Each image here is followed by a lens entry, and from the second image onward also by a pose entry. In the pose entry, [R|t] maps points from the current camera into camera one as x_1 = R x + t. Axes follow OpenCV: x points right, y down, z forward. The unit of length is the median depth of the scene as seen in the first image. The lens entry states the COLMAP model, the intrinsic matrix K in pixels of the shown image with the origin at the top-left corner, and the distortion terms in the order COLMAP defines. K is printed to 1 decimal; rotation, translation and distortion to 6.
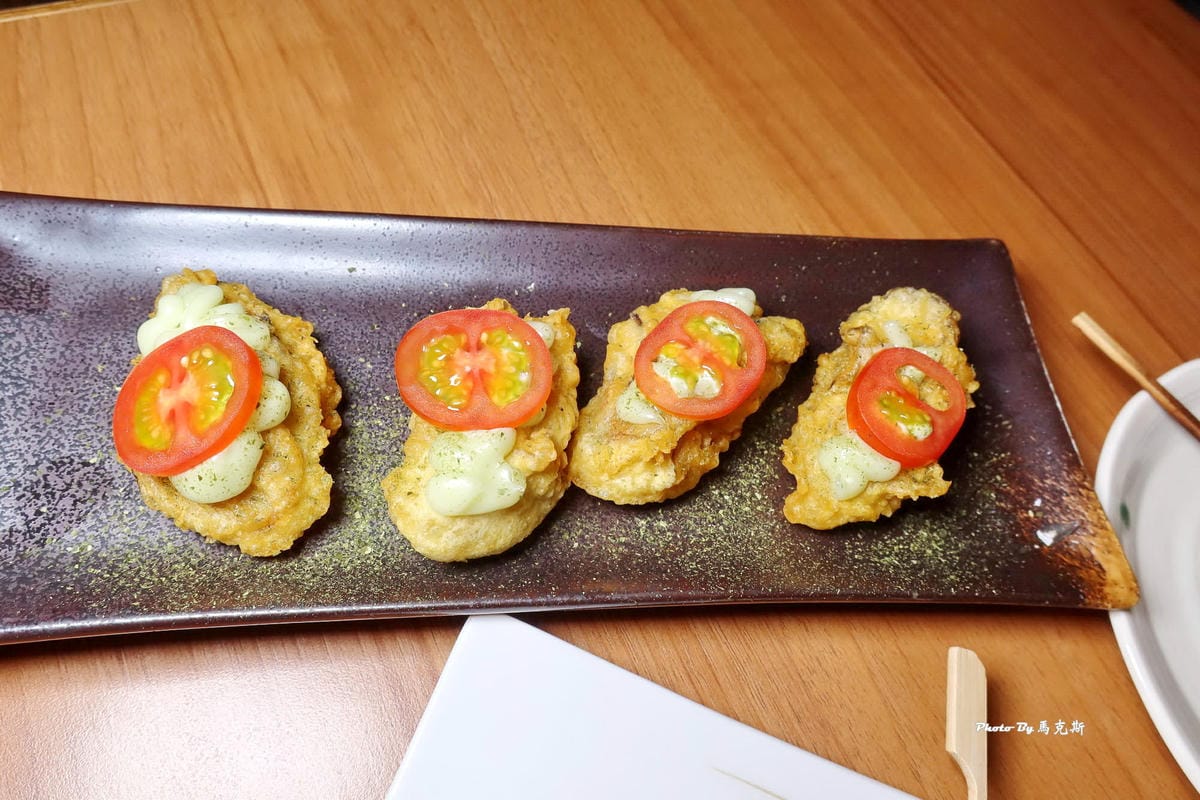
lens RADIAL K [[801.4, 0, 600.0], [0, 801.4, 400.0], [0, 0, 1]] dist [-0.024508, 0.002330]
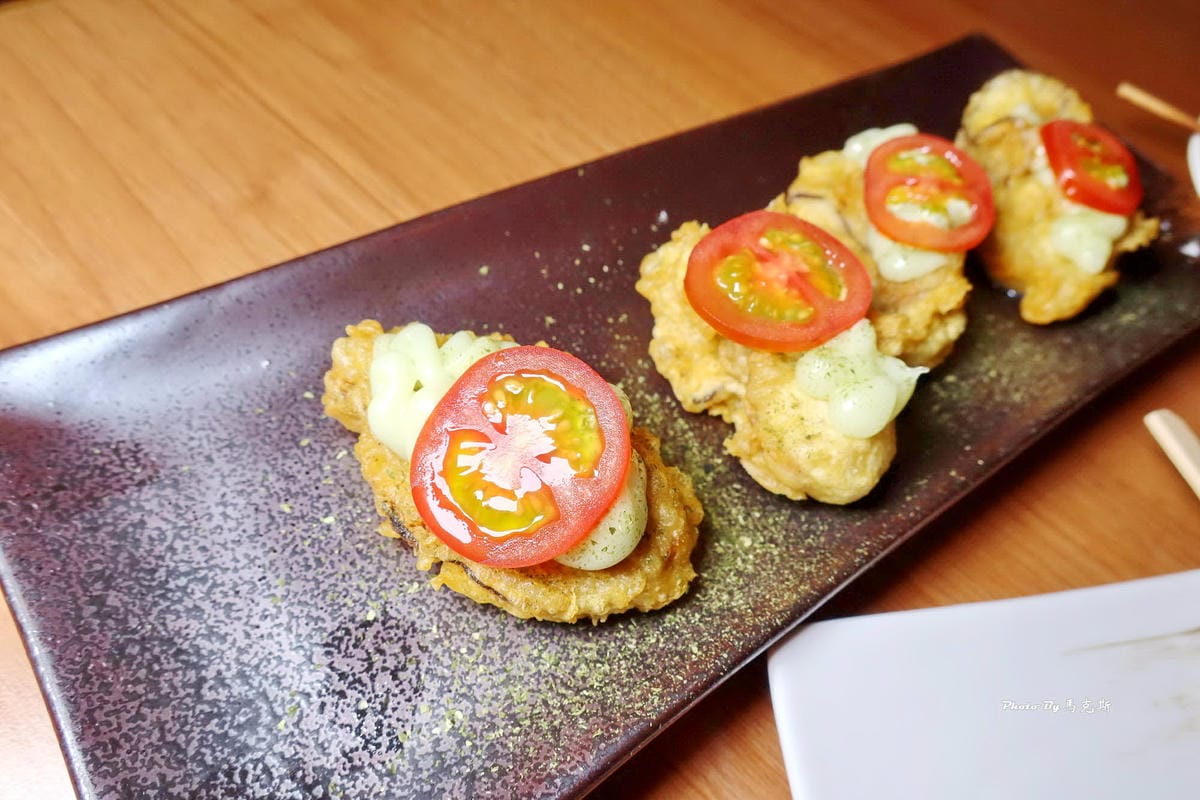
lens RADIAL K [[801.4, 0, 600.0], [0, 801.4, 400.0], [0, 0, 1]] dist [-0.024508, 0.002330]
pose [[0.862843, -0.426983, 0.270533, -0.588830], [0.427986, 0.901894, 0.058436, -0.053379], [-0.268943, 0.065363, 0.960936, 0.254146]]
